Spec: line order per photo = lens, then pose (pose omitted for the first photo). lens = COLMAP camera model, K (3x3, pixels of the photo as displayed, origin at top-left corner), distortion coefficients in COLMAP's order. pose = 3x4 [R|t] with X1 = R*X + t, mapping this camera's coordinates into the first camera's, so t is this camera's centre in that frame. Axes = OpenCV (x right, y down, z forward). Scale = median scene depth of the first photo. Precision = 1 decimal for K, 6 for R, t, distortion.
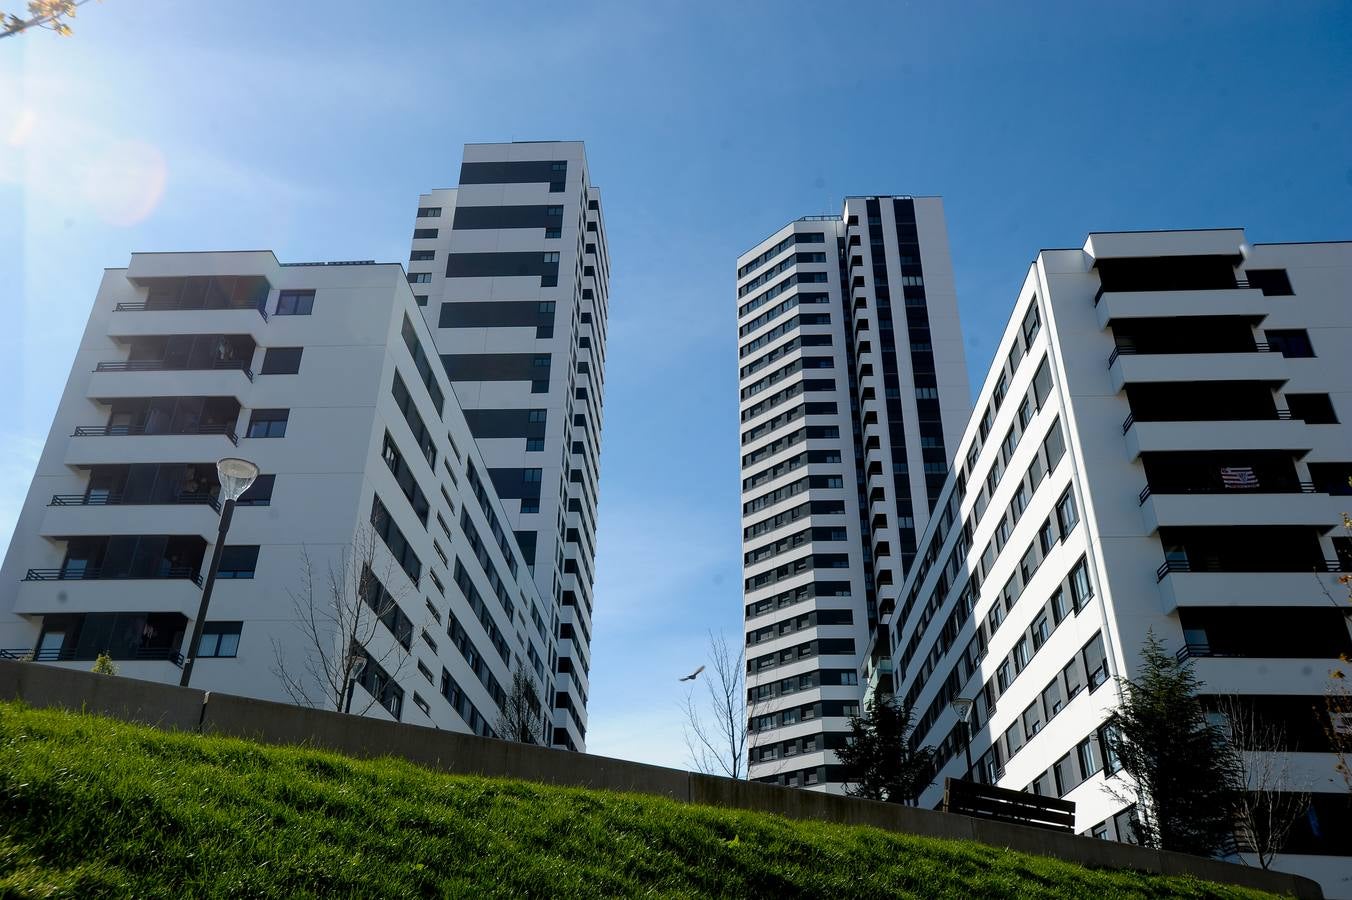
lens RADIAL K [[1091.9, 0, 674.8], [0, 1091.9, 457.8], [0, 0, 1]] dist [-0.010941, 0.045947]
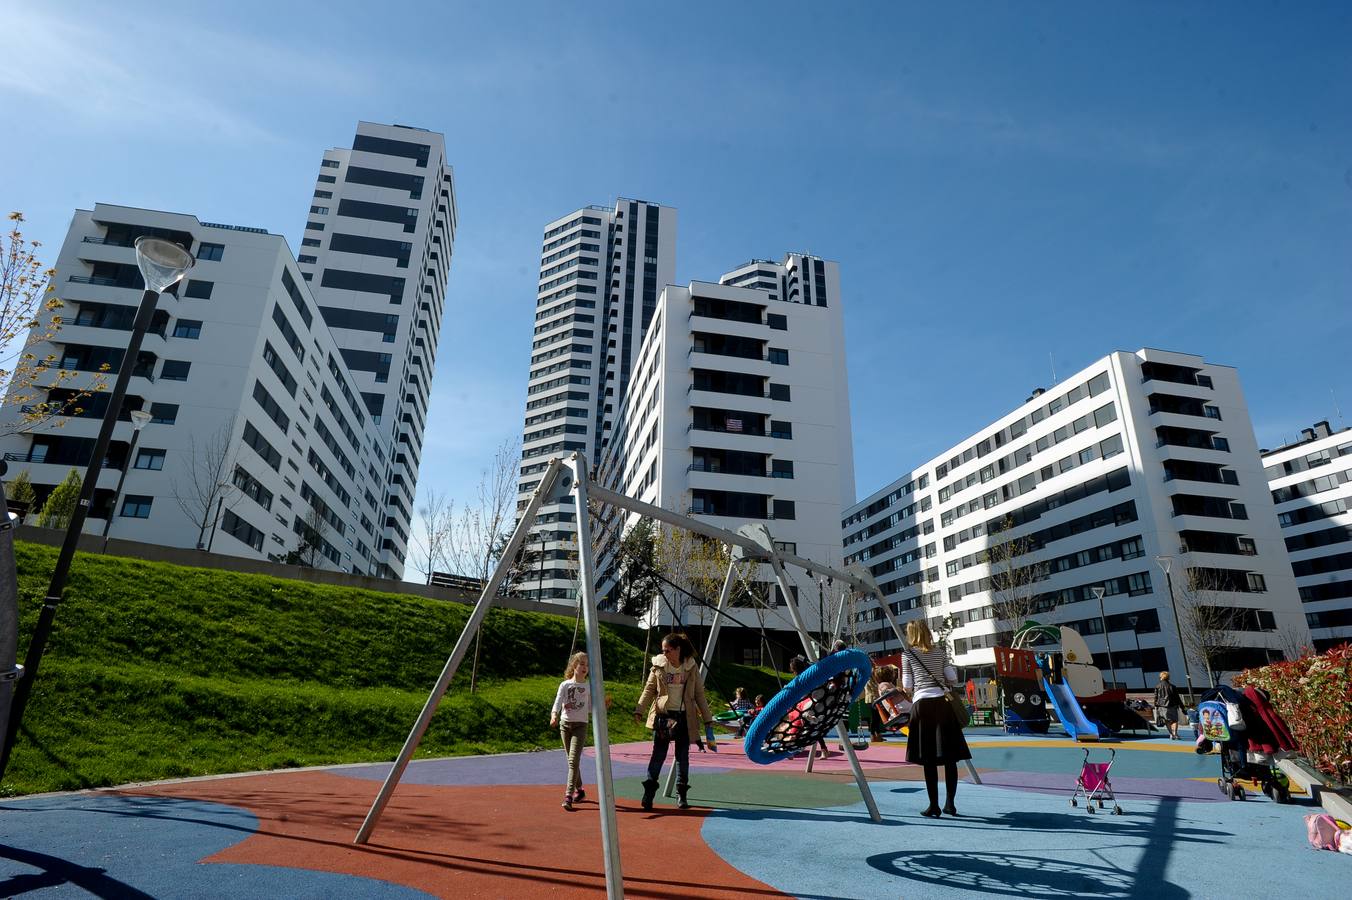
lens RADIAL K [[722.4, 0, 679.7], [0, 722.4, 458.7], [0, 0, 1]] dist [-0.037295, 0.010001]
pose [[0.969156, 0.088657, 0.229949, 0.064745], [-0.123603, 0.982076, 0.142300, -0.048176], [-0.213212, -0.166333, 0.962743, -0.120083]]
